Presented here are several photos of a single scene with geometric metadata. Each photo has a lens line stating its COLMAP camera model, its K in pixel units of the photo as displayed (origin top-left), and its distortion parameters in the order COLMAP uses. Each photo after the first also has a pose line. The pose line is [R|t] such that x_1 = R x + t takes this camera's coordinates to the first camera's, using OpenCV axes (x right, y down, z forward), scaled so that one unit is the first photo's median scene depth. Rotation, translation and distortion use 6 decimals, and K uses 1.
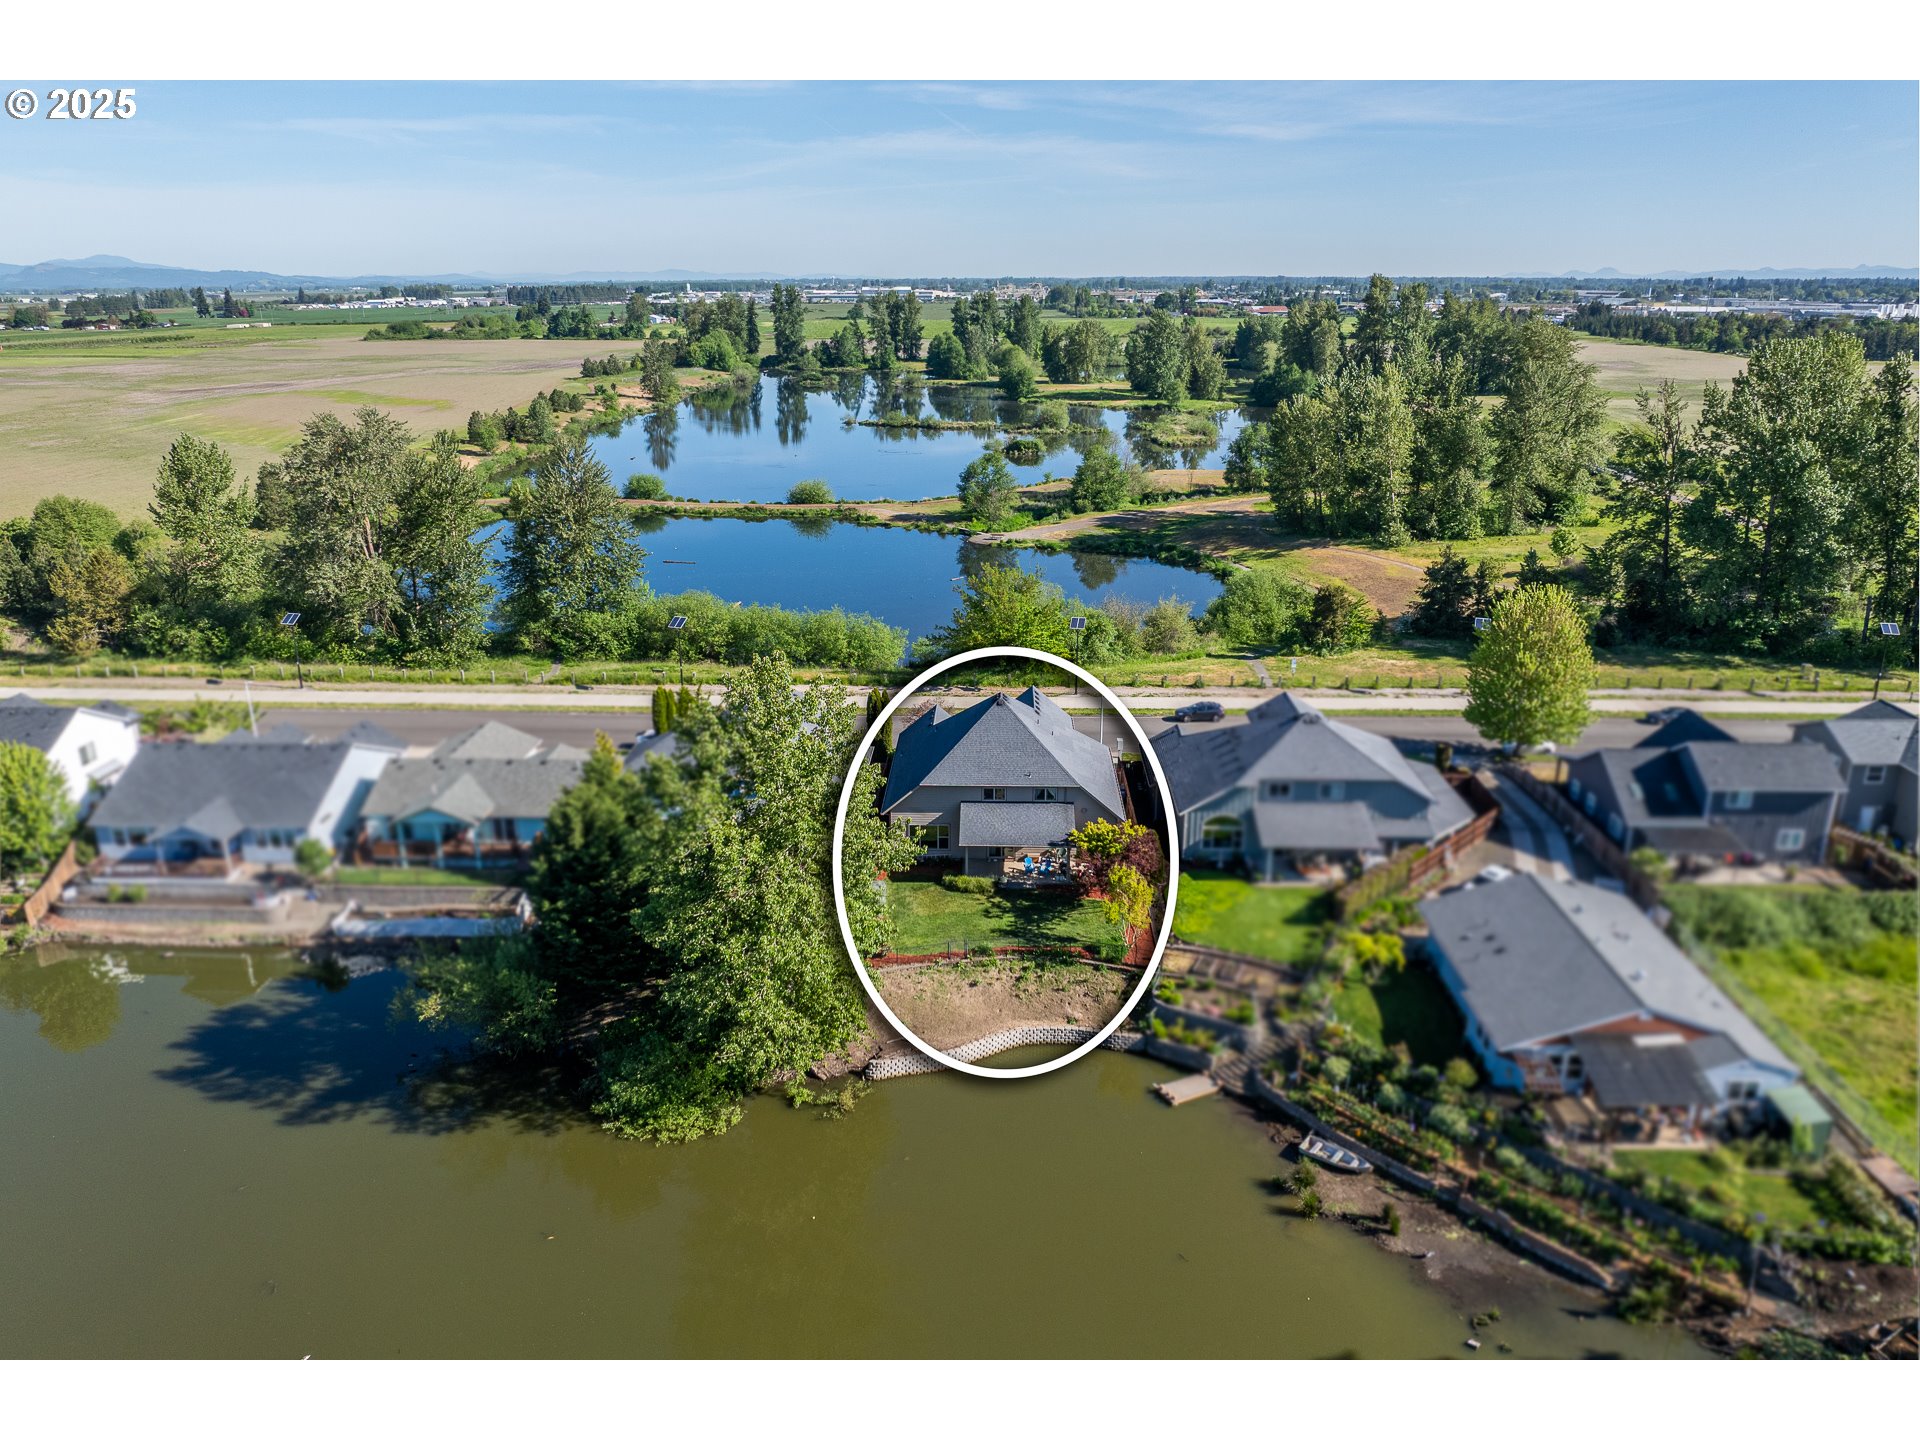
lens RADIAL K [[1255.6, 0, 960.0], [0, 1255.6, 720.0], [0, 0, 1]] dist [-0.040354, -0.002153]
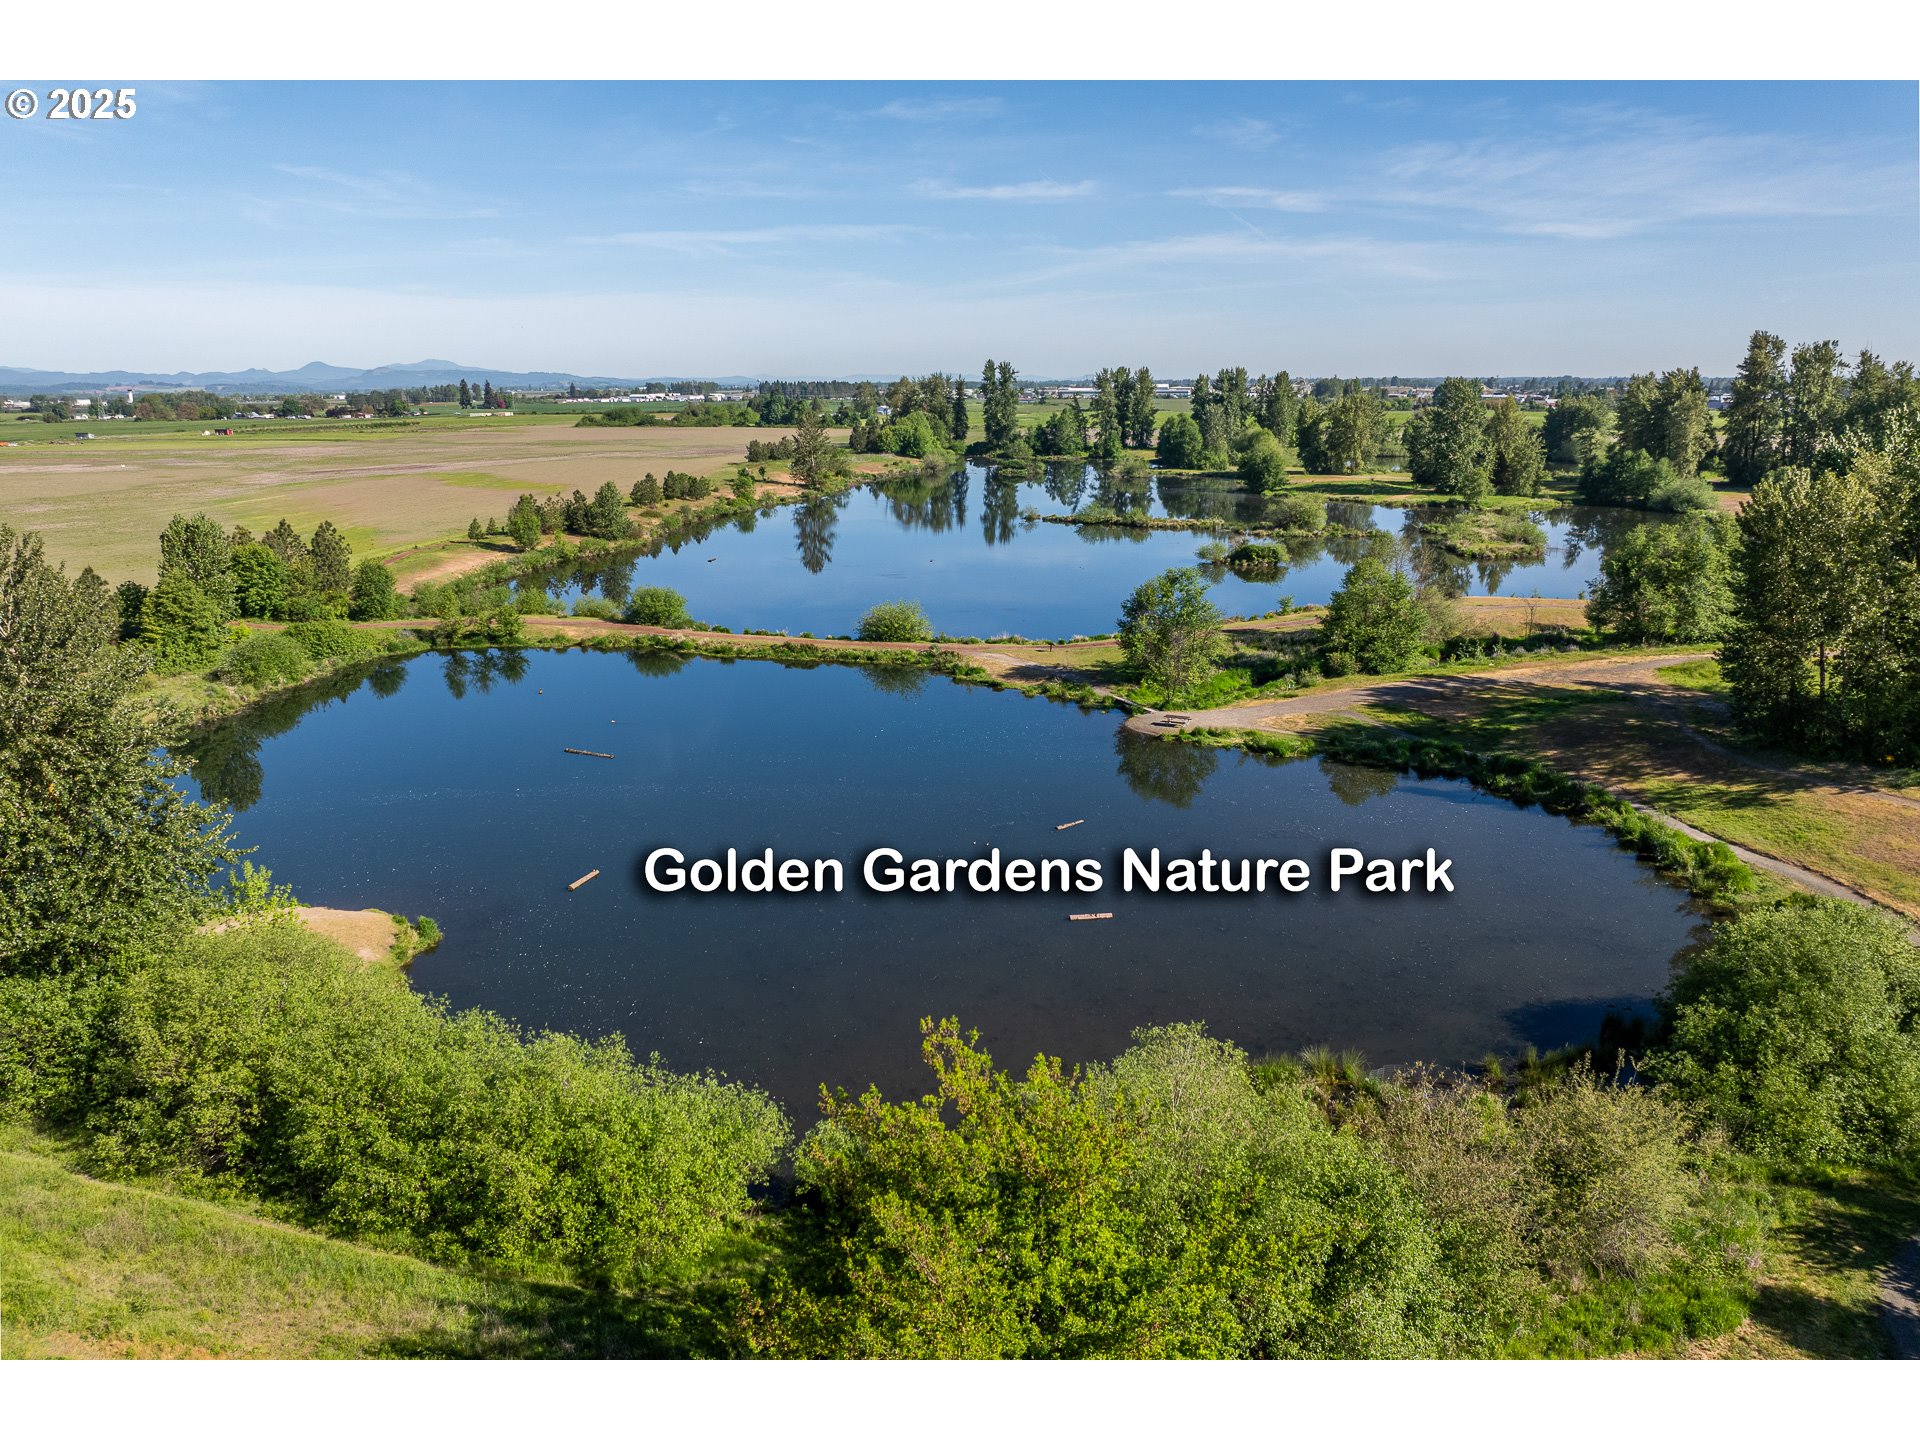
lens RADIAL K [[1255.6, 0, 960.0], [0, 1255.6, 720.0], [0, 0, 1]] dist [-0.040354, -0.002153]
pose [[0.979592, 0.044075, -0.196104, 0.021211], [-0.058851, 0.995798, -0.070165, -0.048941], [0.192188, 0.080274, 0.978069, 0.212186]]
